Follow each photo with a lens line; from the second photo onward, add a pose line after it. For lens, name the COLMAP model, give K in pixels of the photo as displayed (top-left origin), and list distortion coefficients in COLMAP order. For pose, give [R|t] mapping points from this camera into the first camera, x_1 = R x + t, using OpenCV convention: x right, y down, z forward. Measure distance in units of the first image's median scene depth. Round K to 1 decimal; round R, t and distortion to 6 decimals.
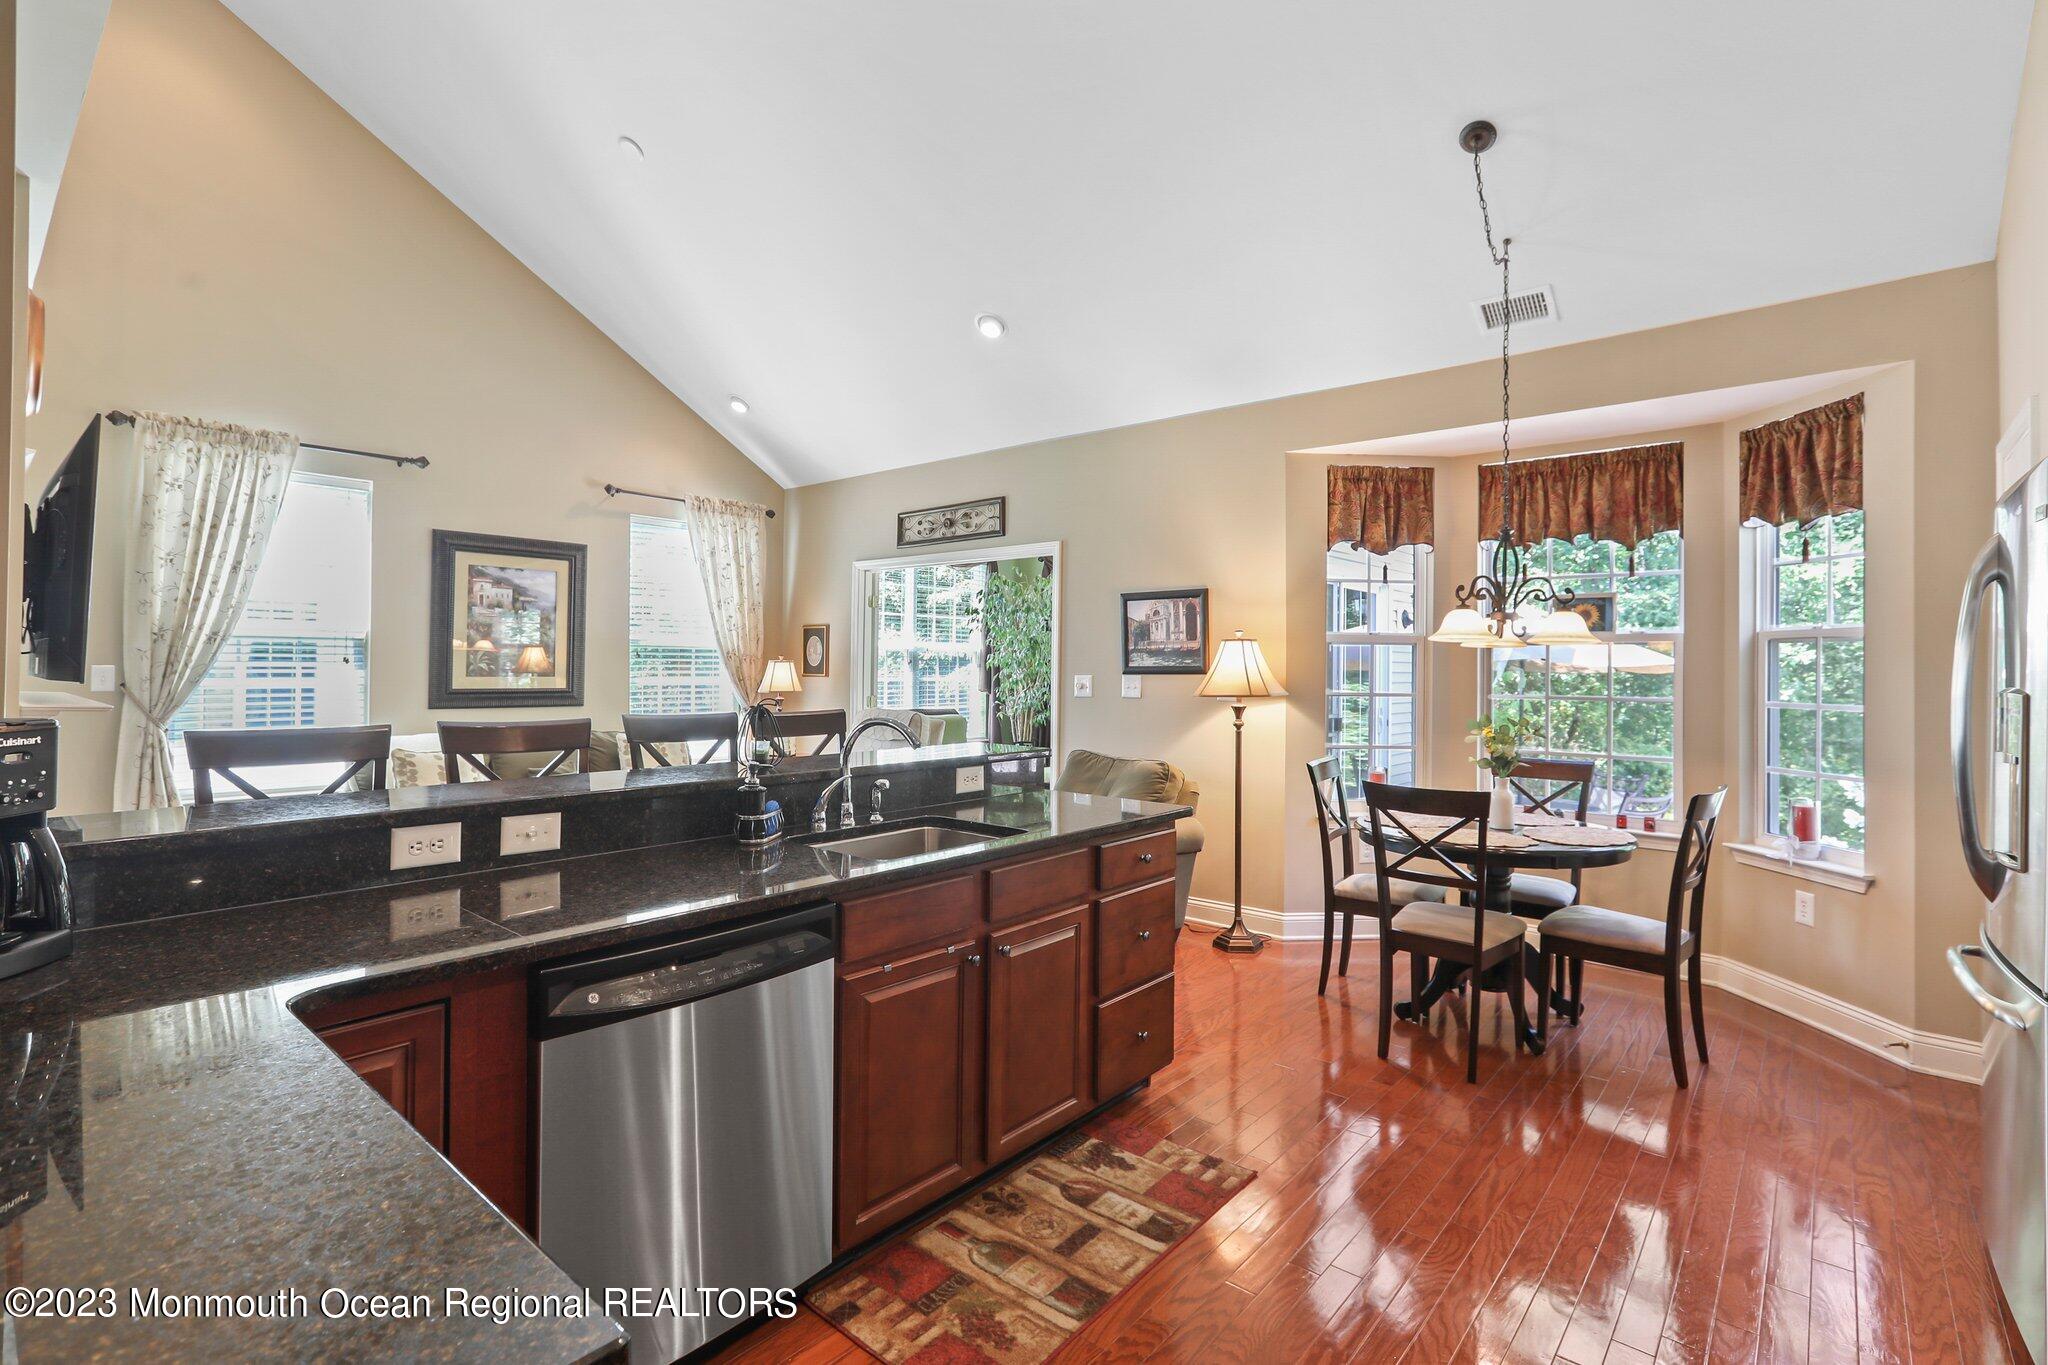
lens RADIAL K [[930.7, 0, 1030.5], [0, 930.7, 658.0], [0, 0, 1]] dist [-0.029572, 0.012538]
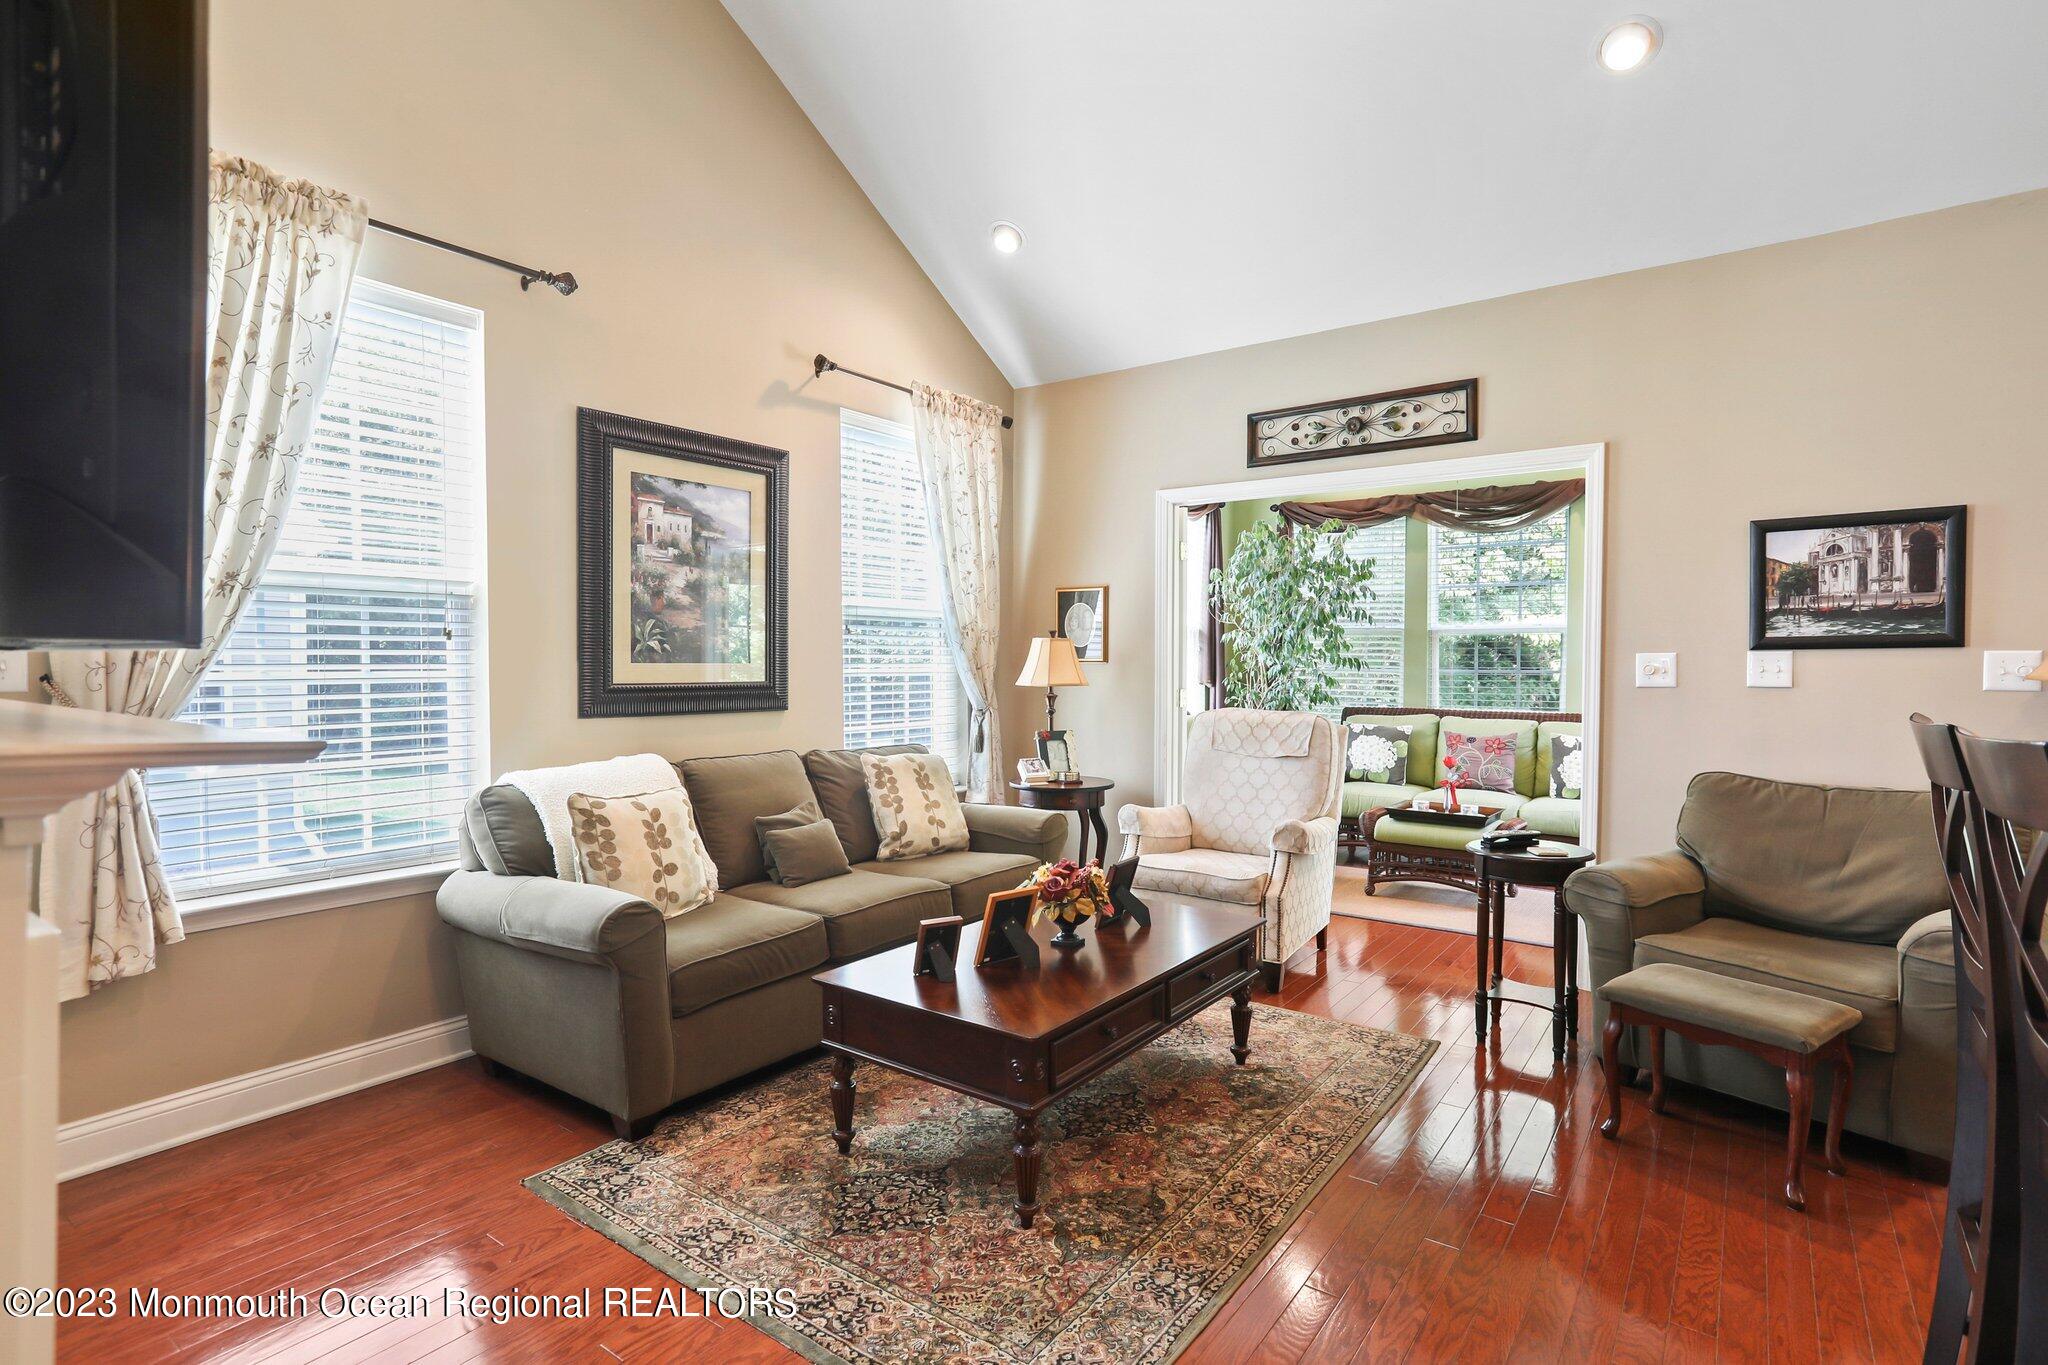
lens RADIAL K [[1011.7, 0, 1036.1], [0, 1011.7, 676.3], [0, 0, 1]] dist [-0.024057, 0.014232]
pose [[0.996989, -0.007779, 0.077146, -0.488118], [0.006071, 0.999732, 0.022343, 0.019186], [-0.077299, -0.021808, 0.996769, 0.410294]]
